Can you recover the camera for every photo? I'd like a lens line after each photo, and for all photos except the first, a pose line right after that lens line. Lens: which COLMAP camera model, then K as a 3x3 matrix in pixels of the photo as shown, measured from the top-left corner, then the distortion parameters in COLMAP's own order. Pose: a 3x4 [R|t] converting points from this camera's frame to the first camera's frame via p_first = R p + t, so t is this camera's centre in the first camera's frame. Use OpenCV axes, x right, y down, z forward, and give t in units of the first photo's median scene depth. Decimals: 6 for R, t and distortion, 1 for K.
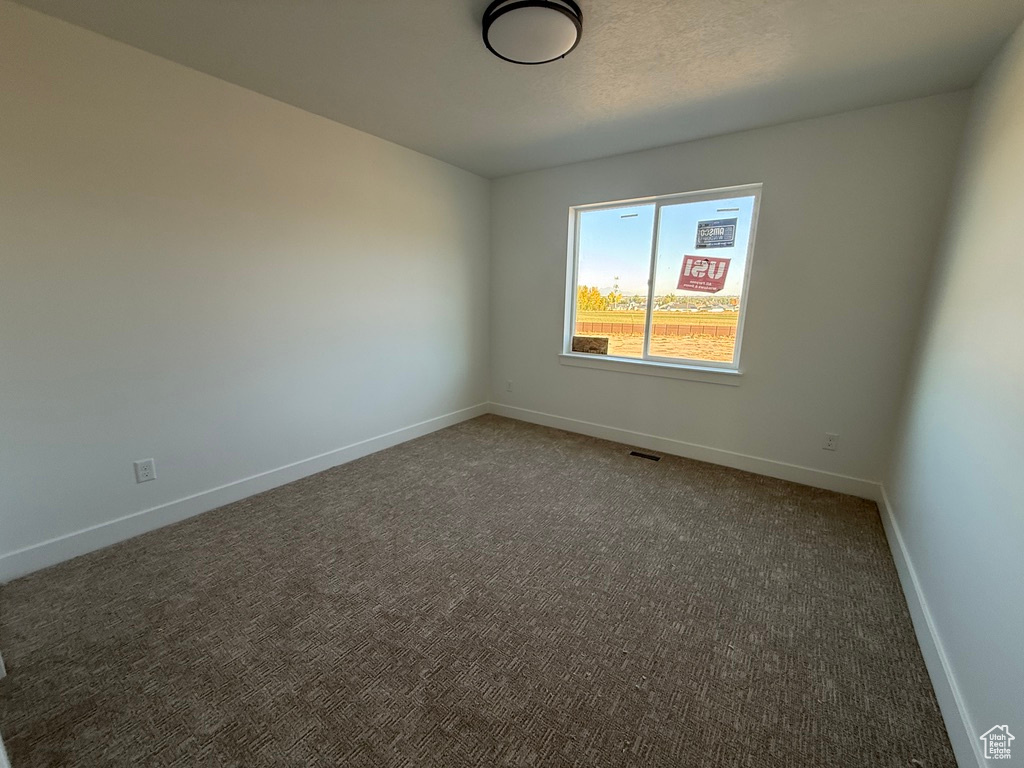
lens RADIAL K [[405.6, 0, 501.1], [0, 405.6, 393.6], [0, 0, 1]] dist [-0.002535, 0.000883]
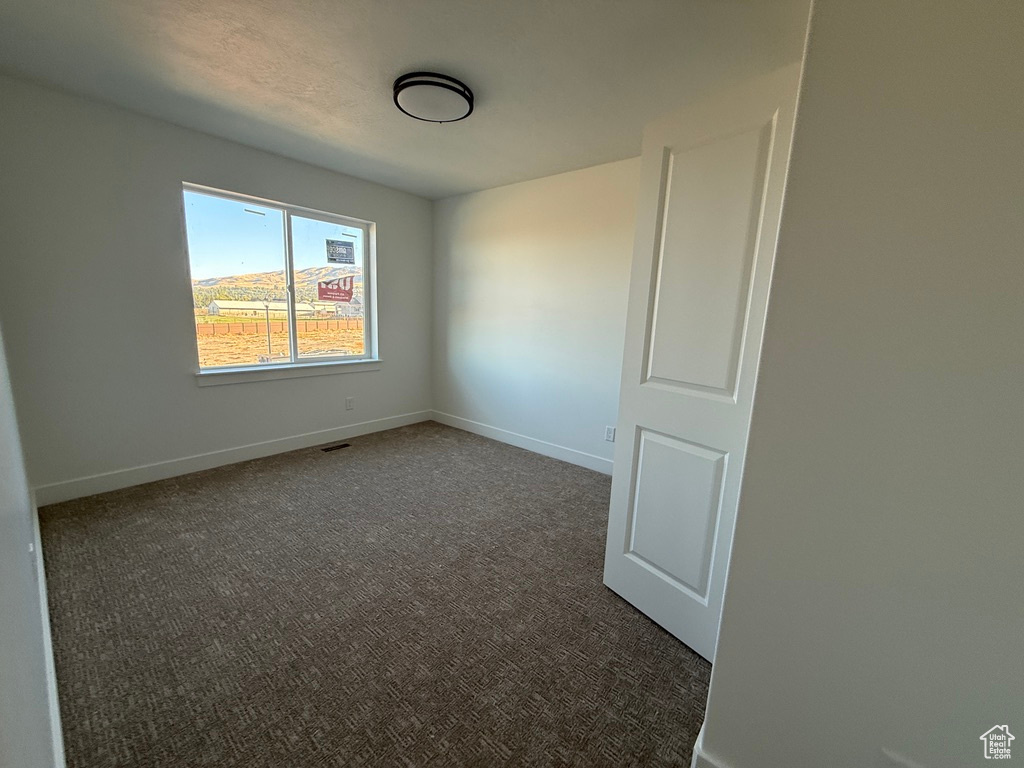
lens RADIAL K [[405.6, 0, 508.4], [0, 405.6, 385.5], [0, 0, 1]] dist [-0.002535, 0.000883]
pose [[0.056126, -0.198872, 0.978417, -0.681657], [0.182729, 0.965456, 0.185755, -0.131564], [-0.981560, 0.168360, 0.090527, 0.433228]]
